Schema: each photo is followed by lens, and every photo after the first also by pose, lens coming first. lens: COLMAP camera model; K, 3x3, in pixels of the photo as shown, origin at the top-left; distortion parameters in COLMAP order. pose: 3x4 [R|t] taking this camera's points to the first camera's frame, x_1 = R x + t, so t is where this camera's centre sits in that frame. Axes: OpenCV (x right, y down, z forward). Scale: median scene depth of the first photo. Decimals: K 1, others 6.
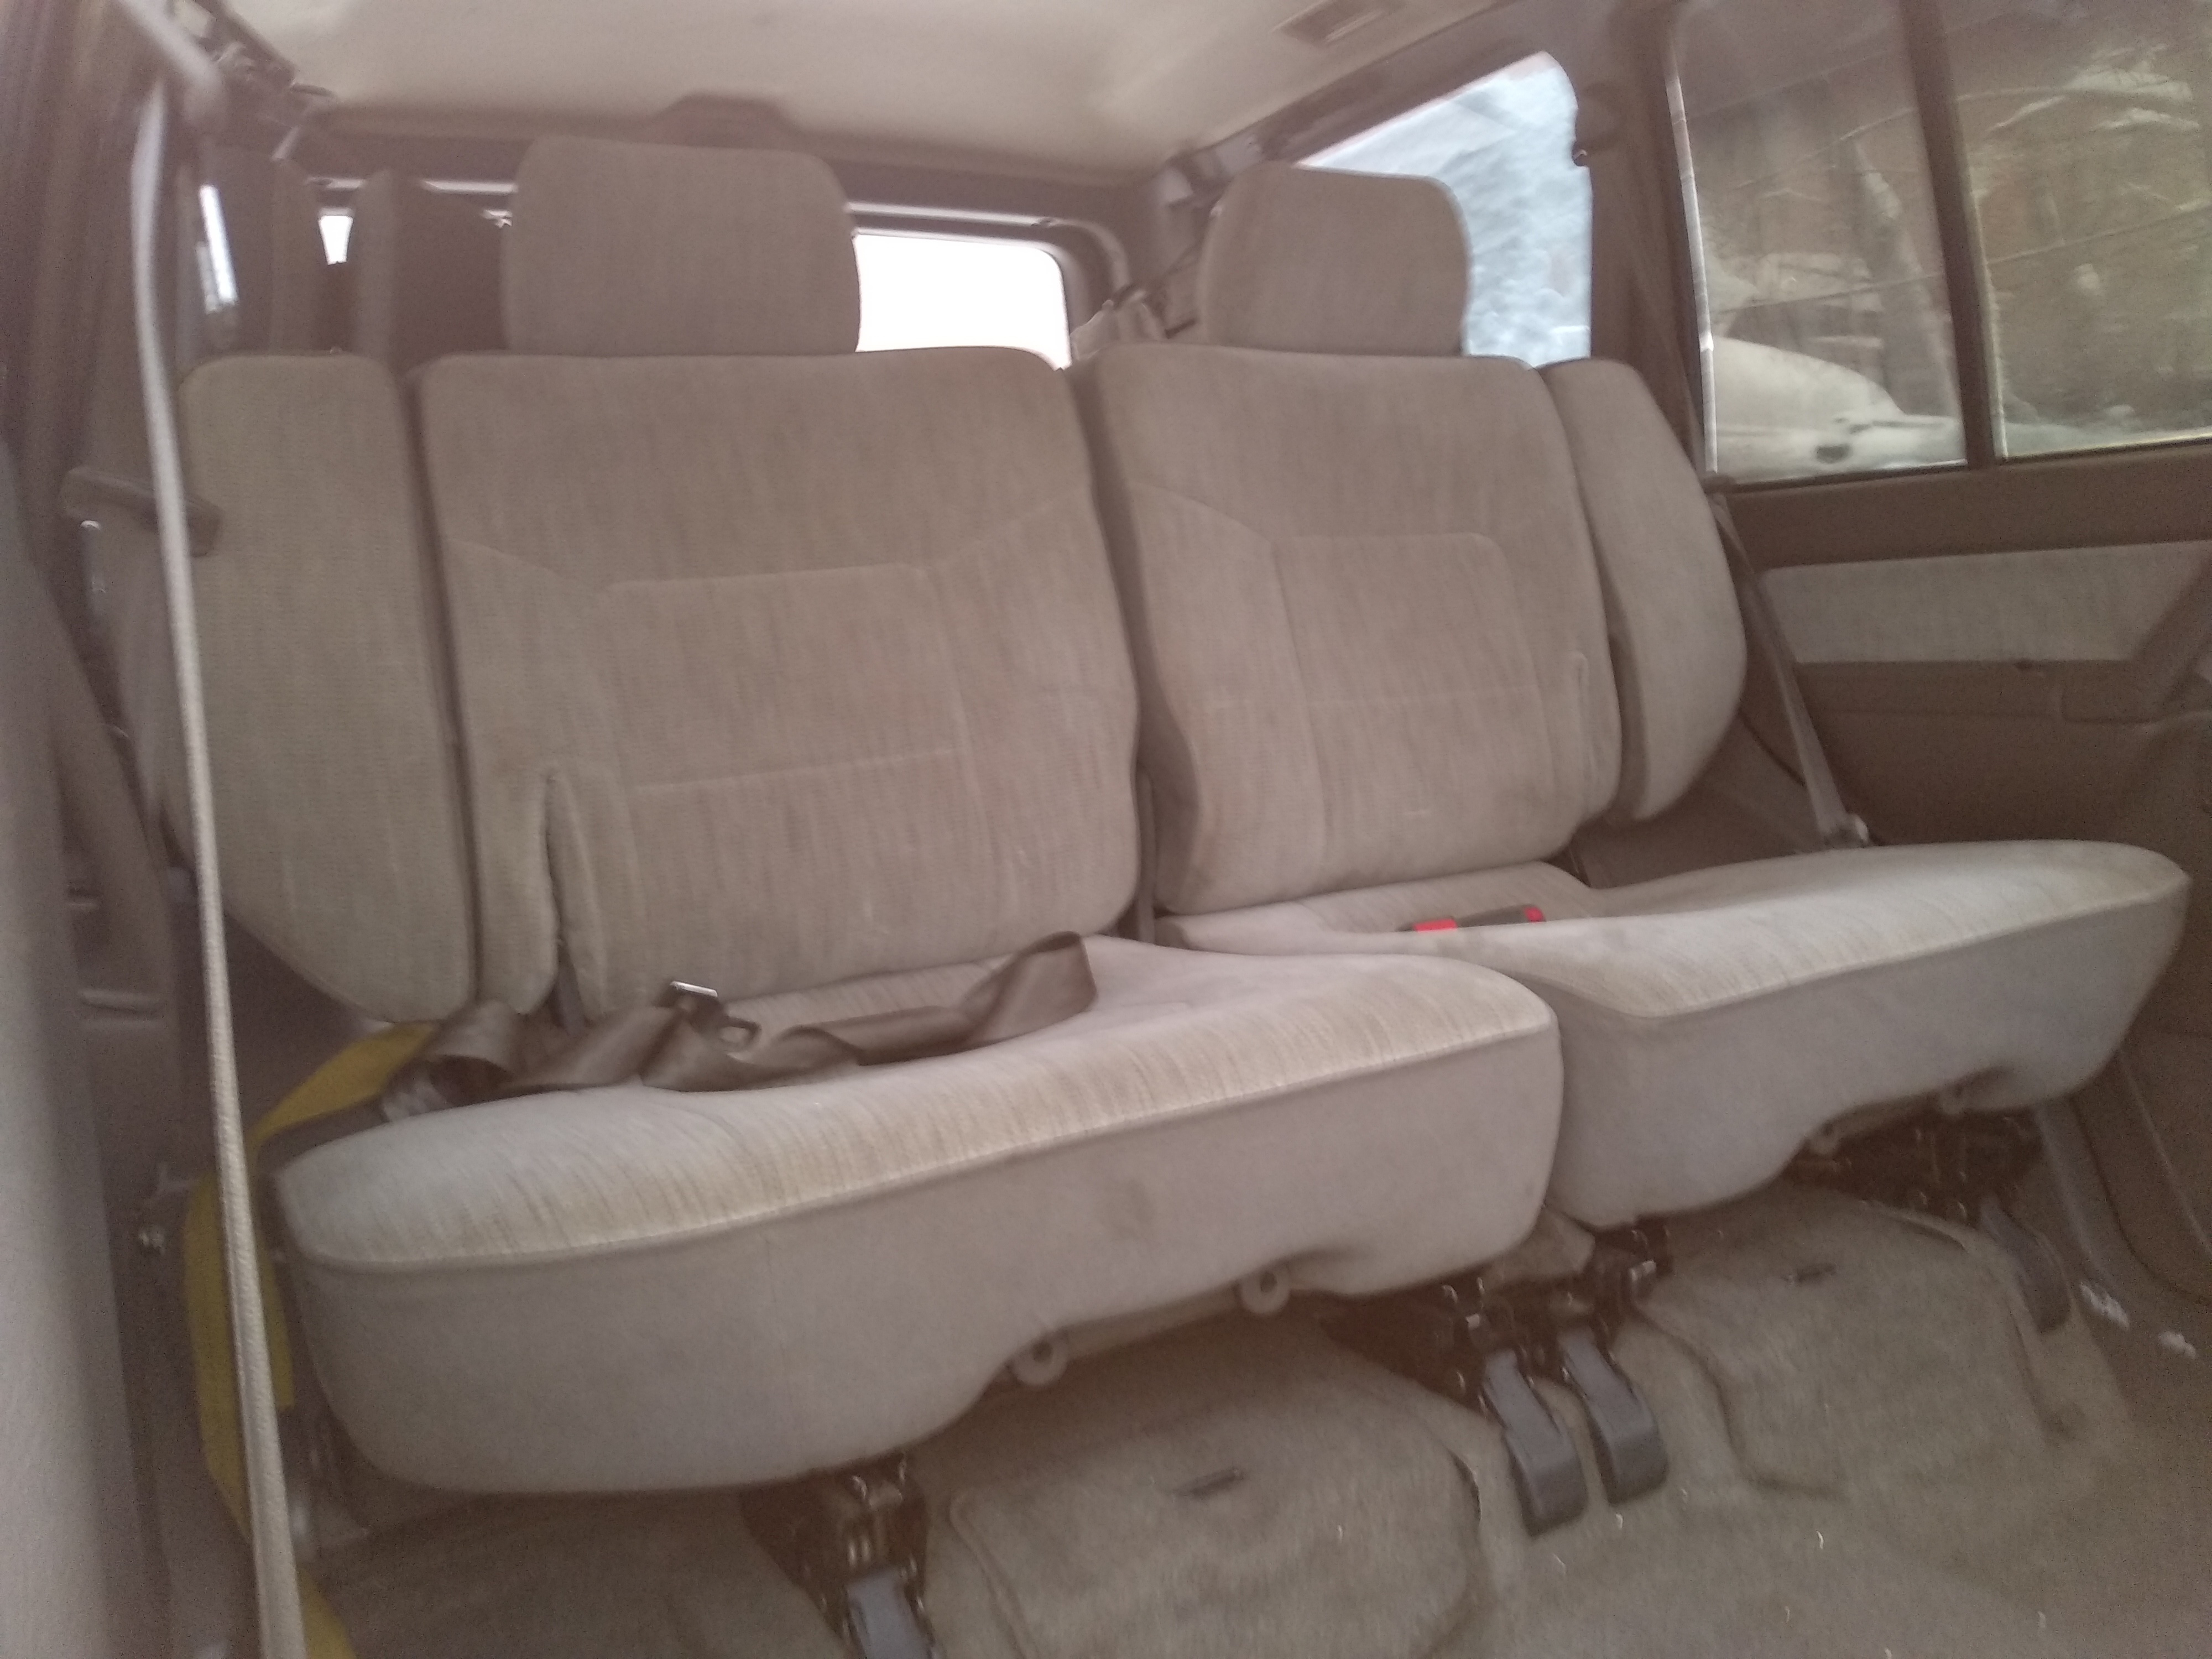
lens RADIAL K [[1641.2, 0, 1106.0], [0, 1641.2, 829.5], [0, 0, 1]] dist [0.007684, -0.001366]
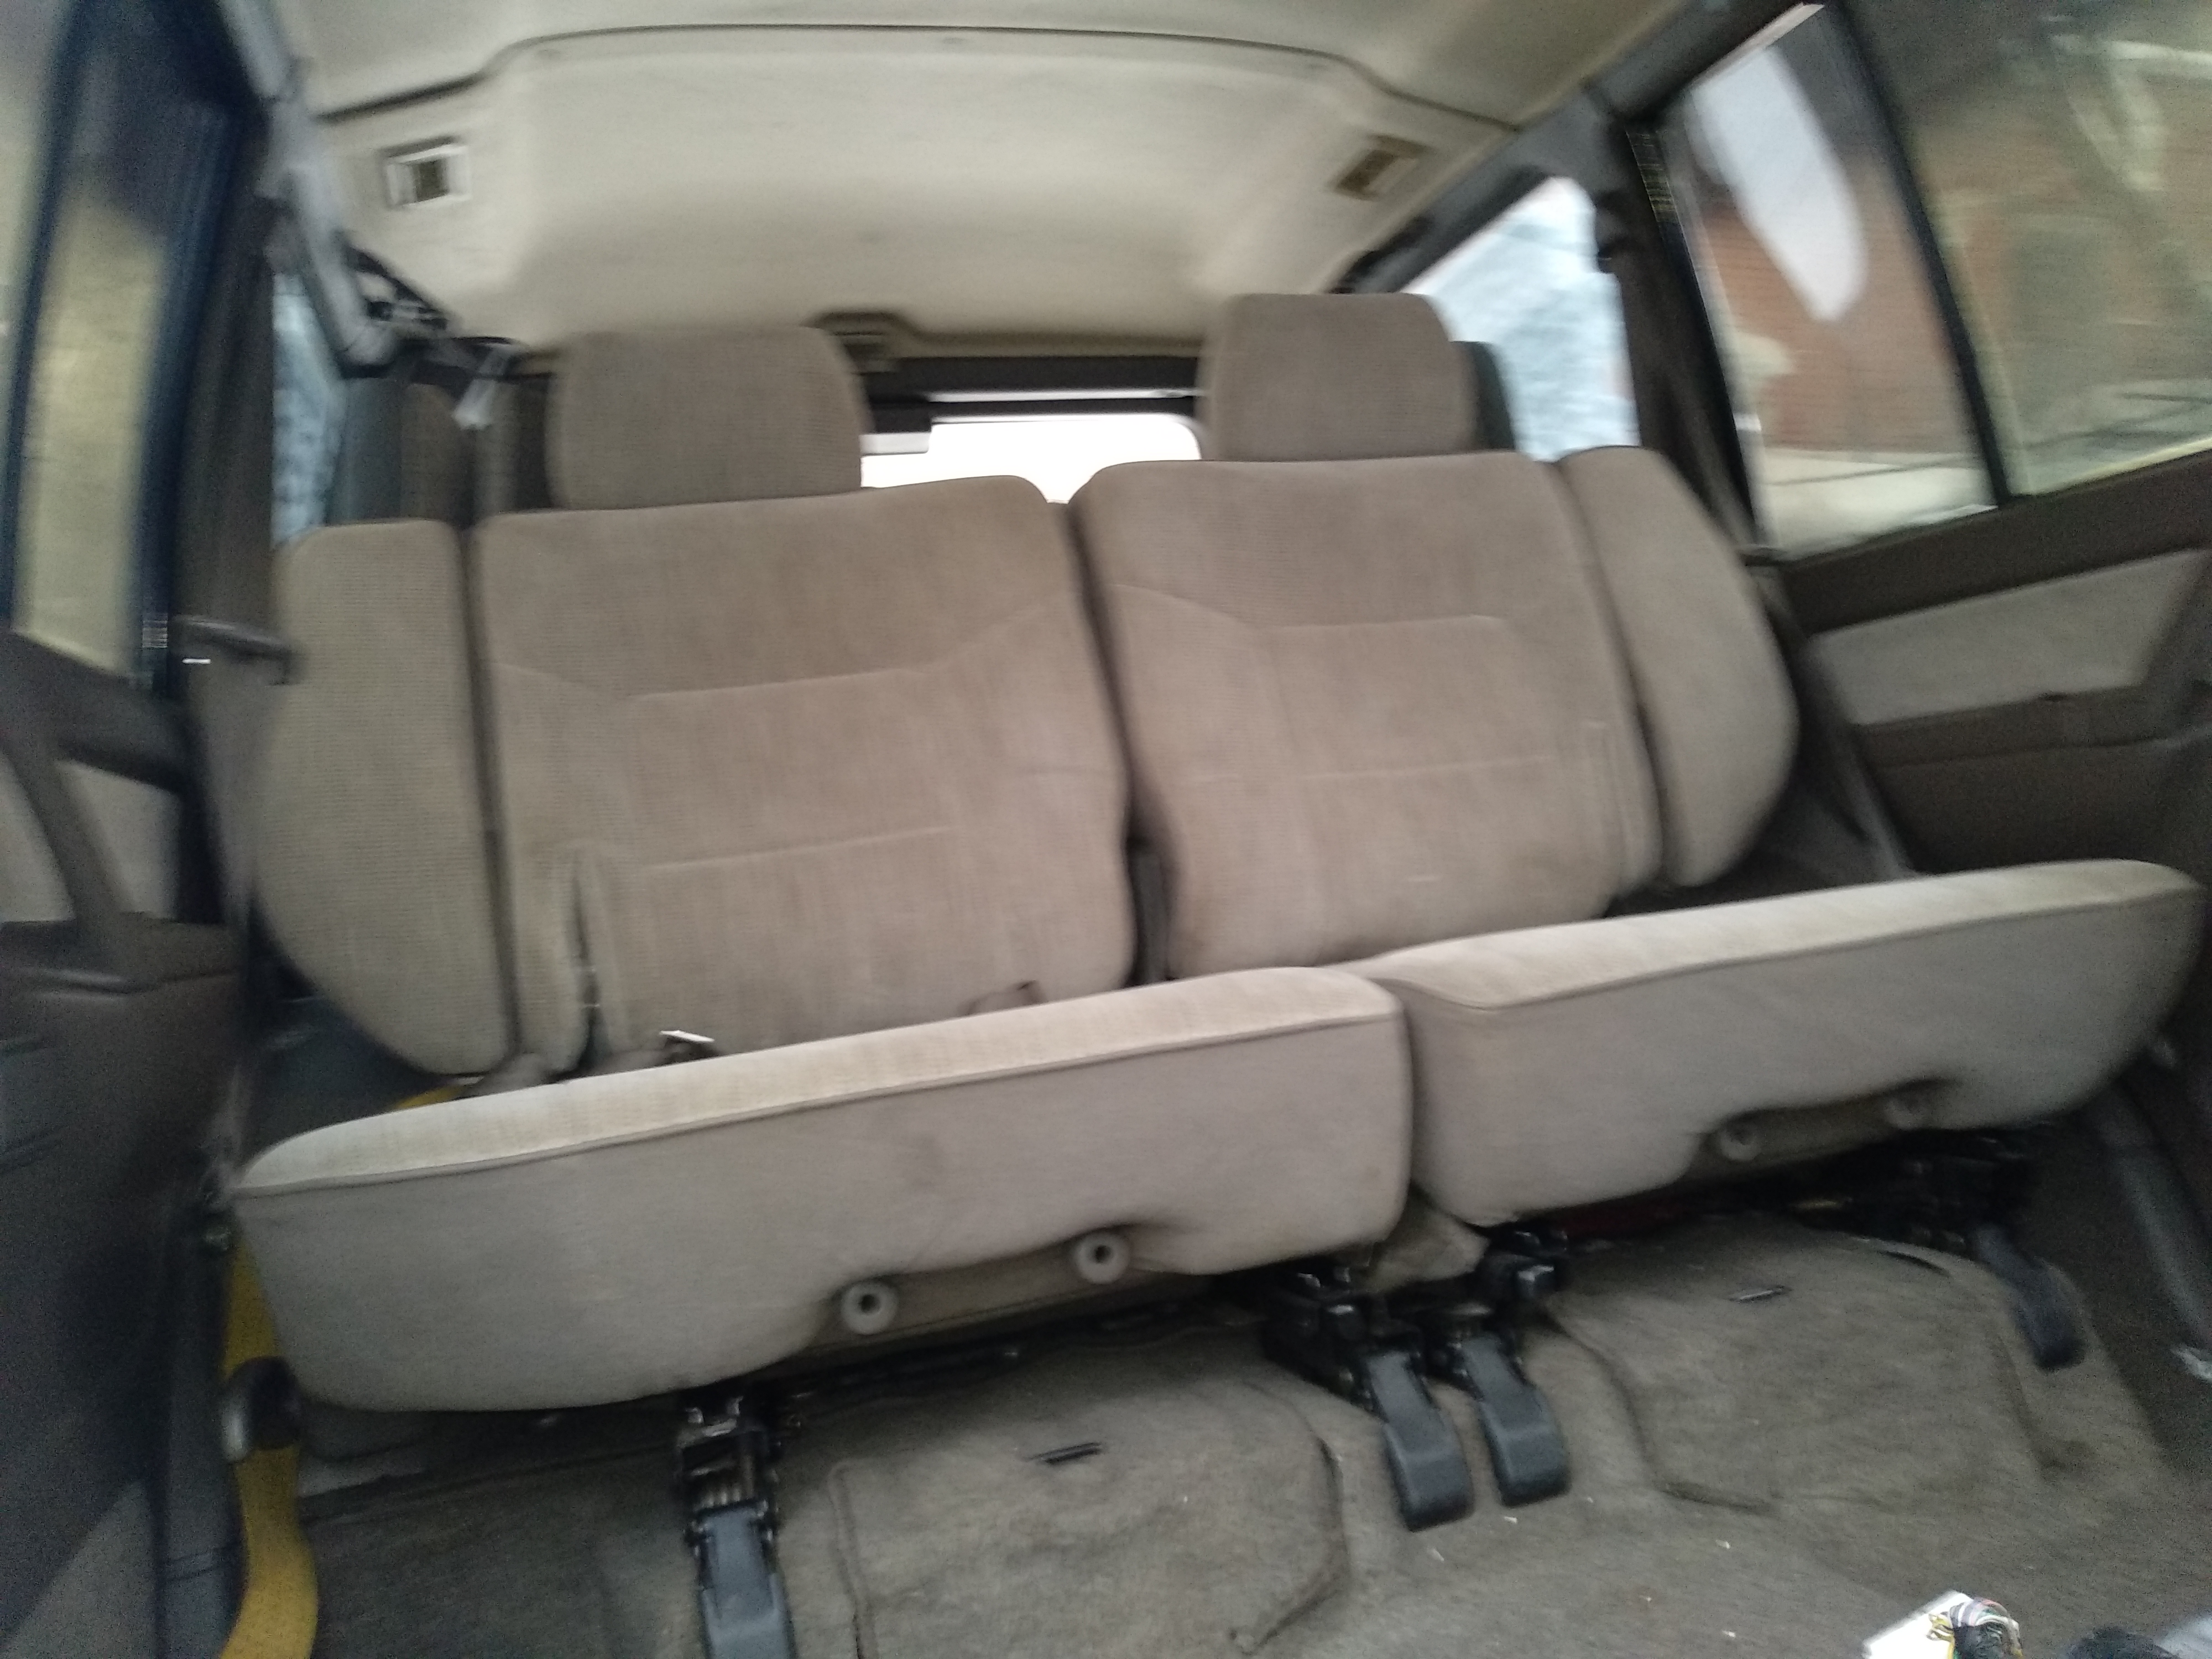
lens RADIAL K [[1641.2, 0, 1106.0], [0, 1641.2, 829.5], [0, 0, 1]] dist [0.007684, -0.001366]
pose [[0.981030, -0.057035, -0.185276, 0.246219], [0.035091, 0.992198, -0.119628, 0.099863], [0.190653, 0.110857, 0.975378, -0.063797]]
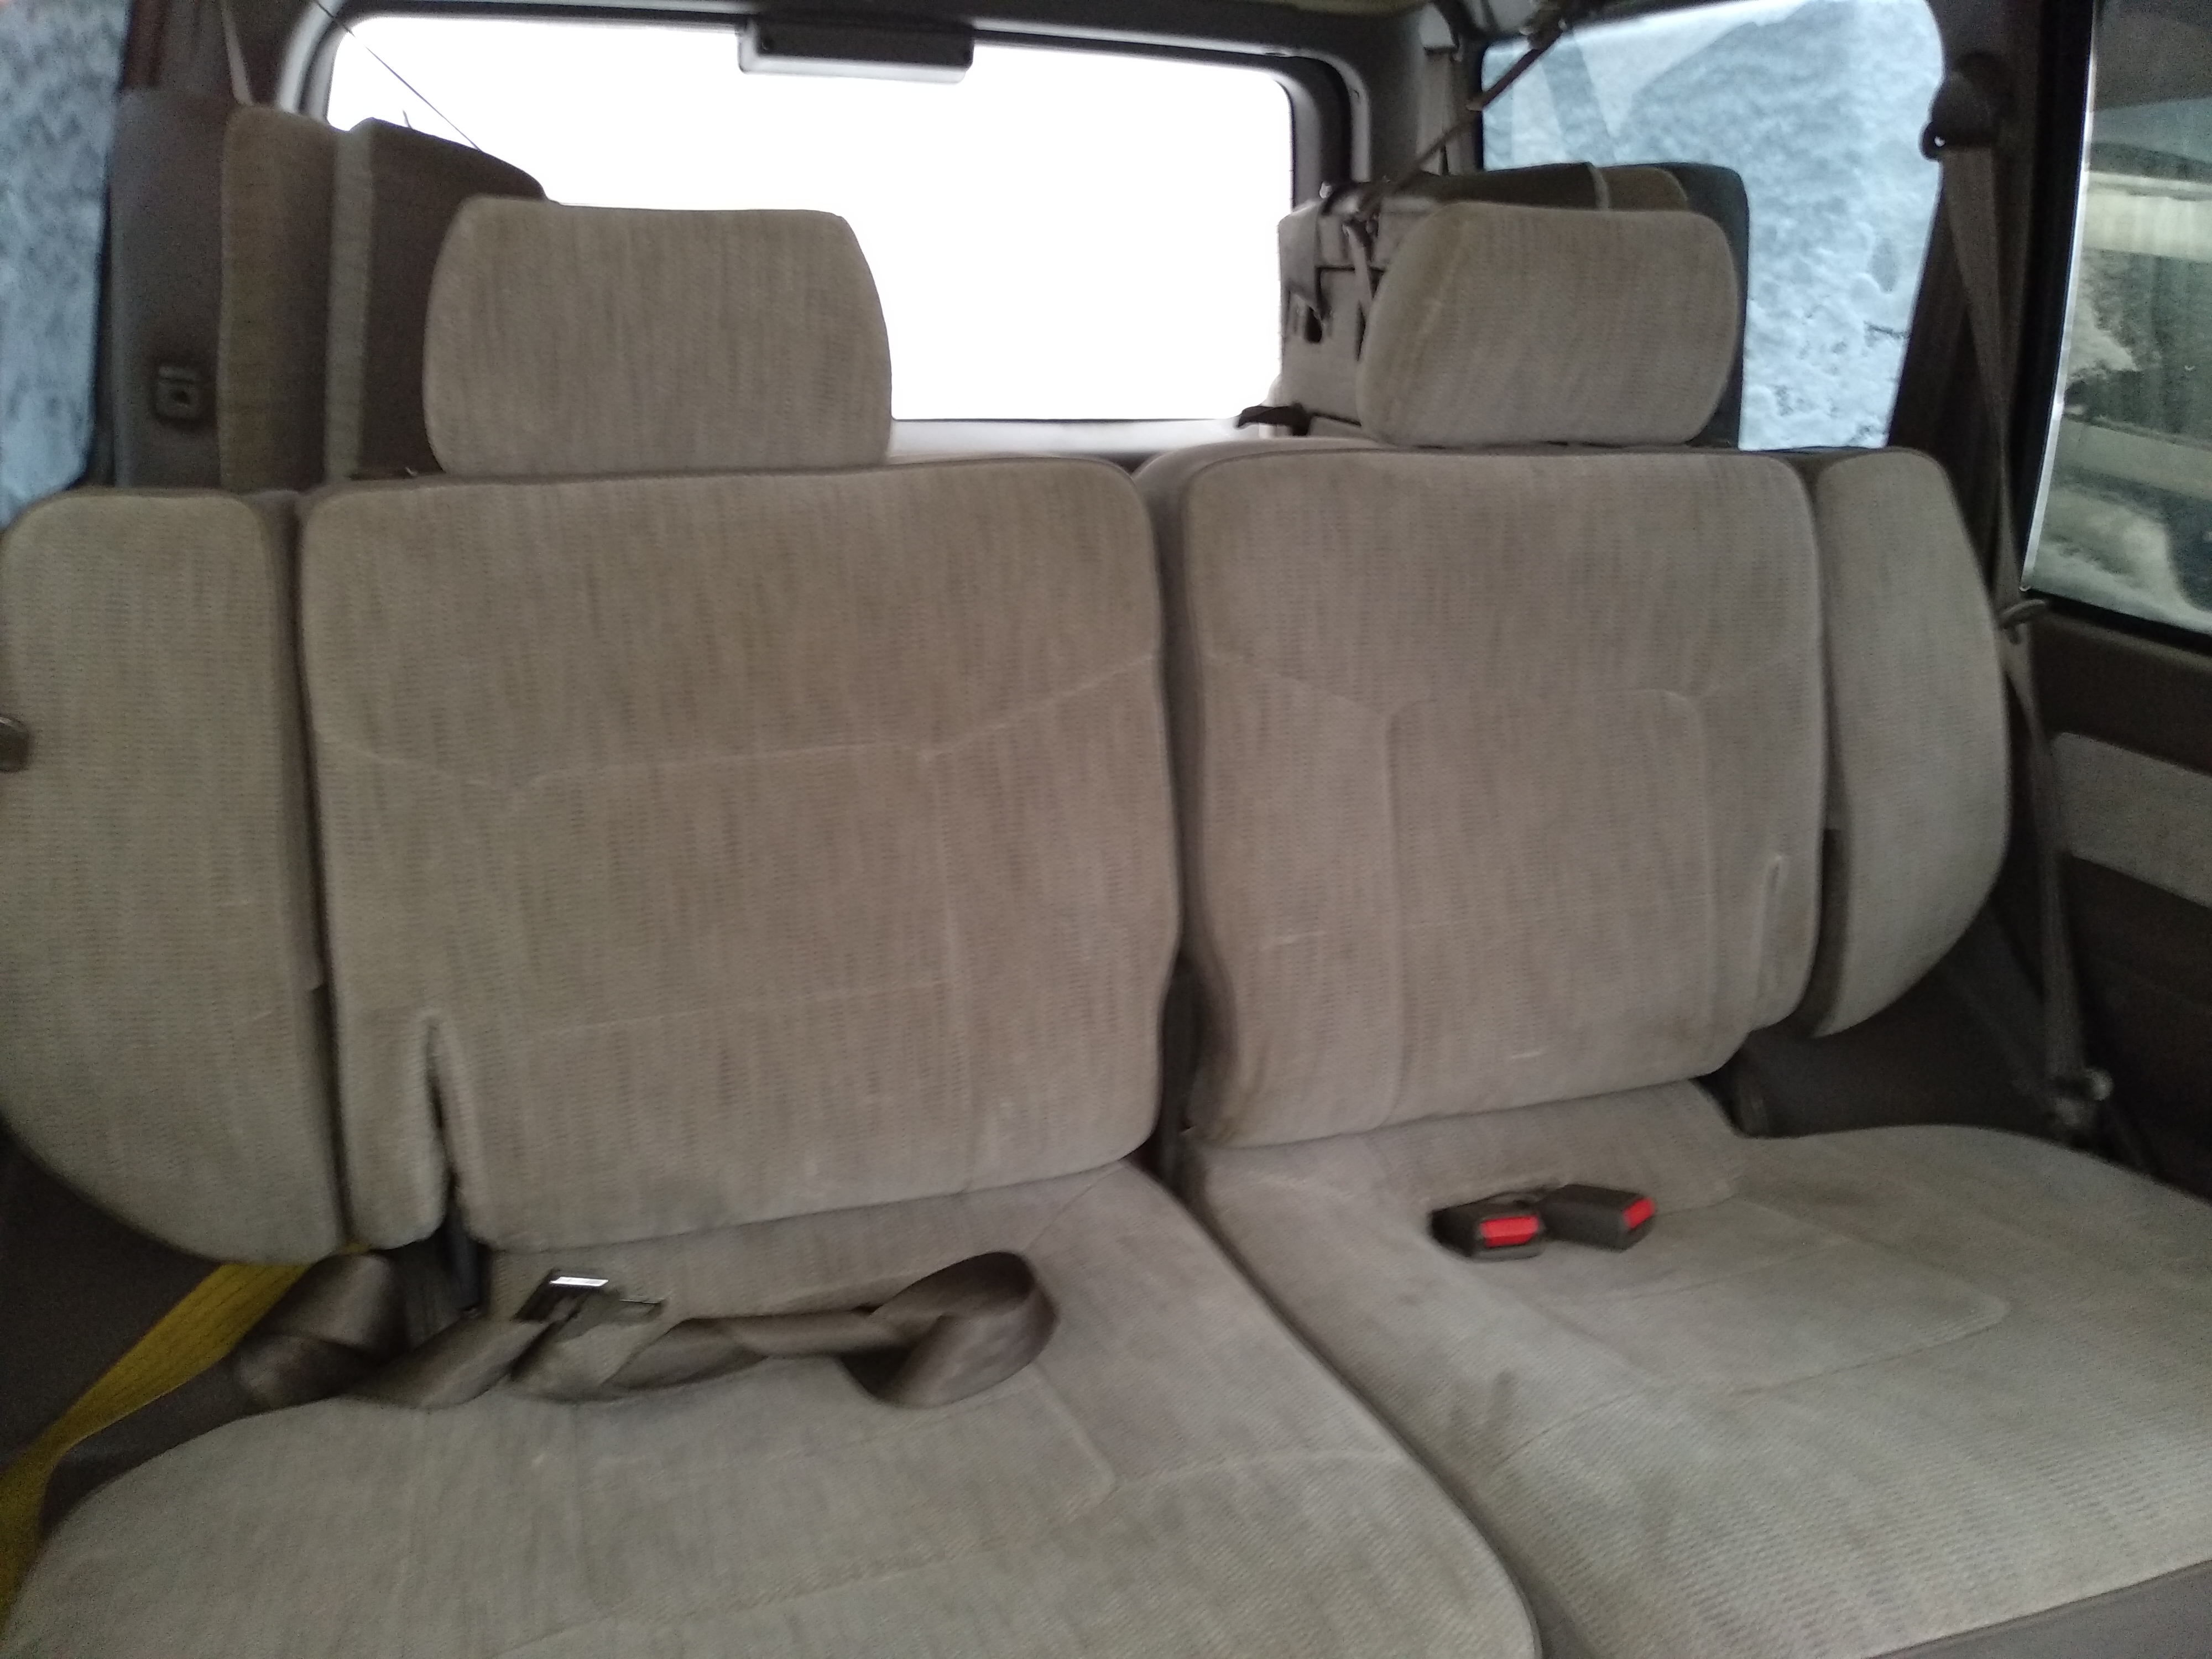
lens RADIAL K [[1662.4, 0, 1106.0], [0, 1662.4, 829.5], [0, 0, 1]] dist [-0.007479, 0.002565]
pose [[0.980682, 0.146251, -0.129898, 0.100143], [-0.116659, 0.970334, 0.211761, -0.352107], [0.157014, -0.192517, 0.968650, 0.243328]]
